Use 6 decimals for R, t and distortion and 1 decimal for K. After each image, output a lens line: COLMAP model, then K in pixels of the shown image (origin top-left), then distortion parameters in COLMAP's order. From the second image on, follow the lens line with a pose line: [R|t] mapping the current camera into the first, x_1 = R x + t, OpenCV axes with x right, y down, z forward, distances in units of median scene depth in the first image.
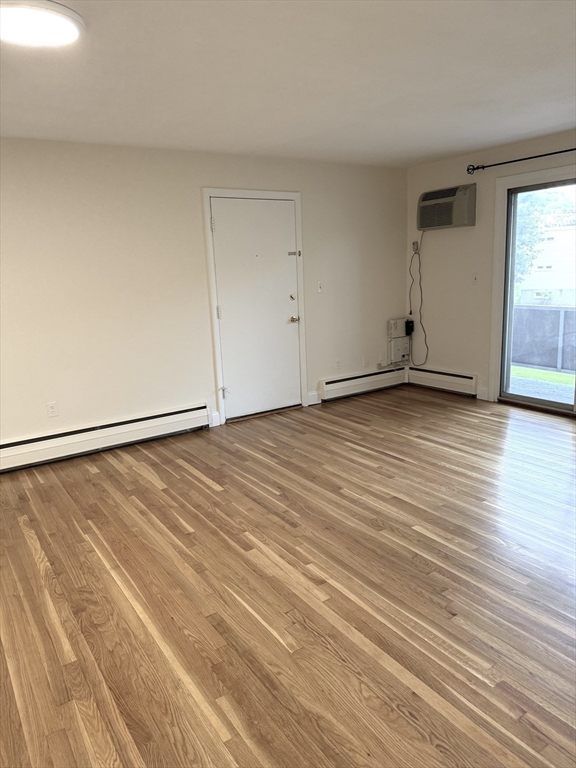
lens RADIAL K [[537.4, 0, 284.8], [0, 537.4, 385.6], [0, 0, 1]] dist [0.045272, -0.082709]
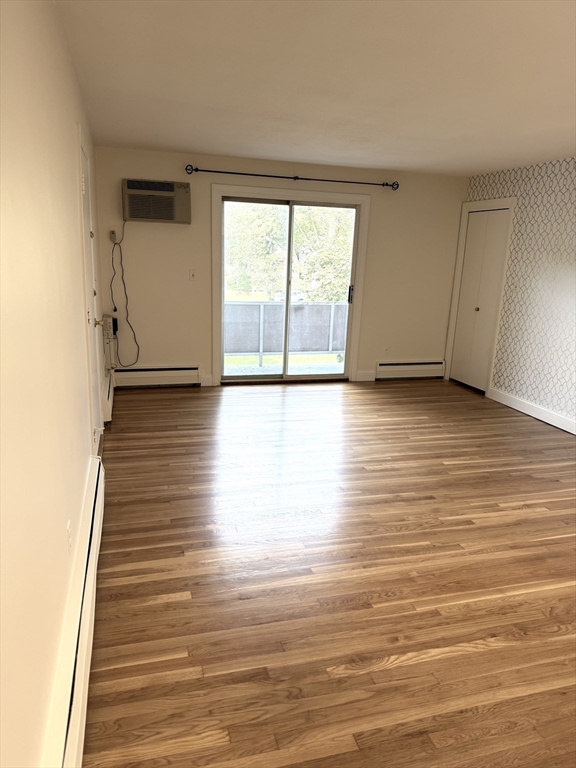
lens RADIAL K [[537.4, 0, 284.1], [0, 537.4, 388.4], [0, 0, 1]] dist [0.045272, -0.082709]
pose [[0.312916, -0.181493, 0.932279, -0.883969], [0.160200, 0.977595, 0.136545, -0.136671], [-0.936173, 0.106624, 0.334980, 0.718646]]
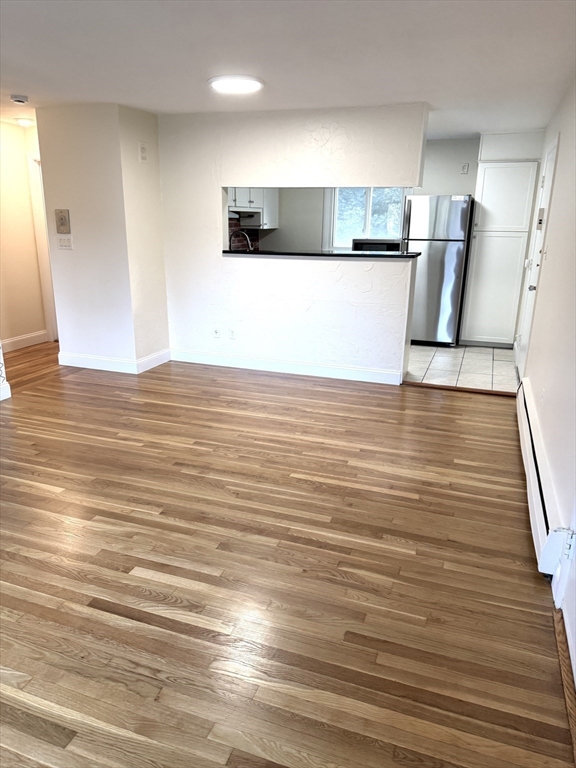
lens RADIAL K [[537.4, 0, 291.1], [0, 537.4, 382.9], [0, 0, 1]] dist [0.045272, -0.082709]
pose [[-0.803249, 0.201700, -0.560454, 0.332804], [-0.108385, 0.875719, 0.470499, -0.340396], [0.585700, 0.438673, -0.681559, 1.462291]]
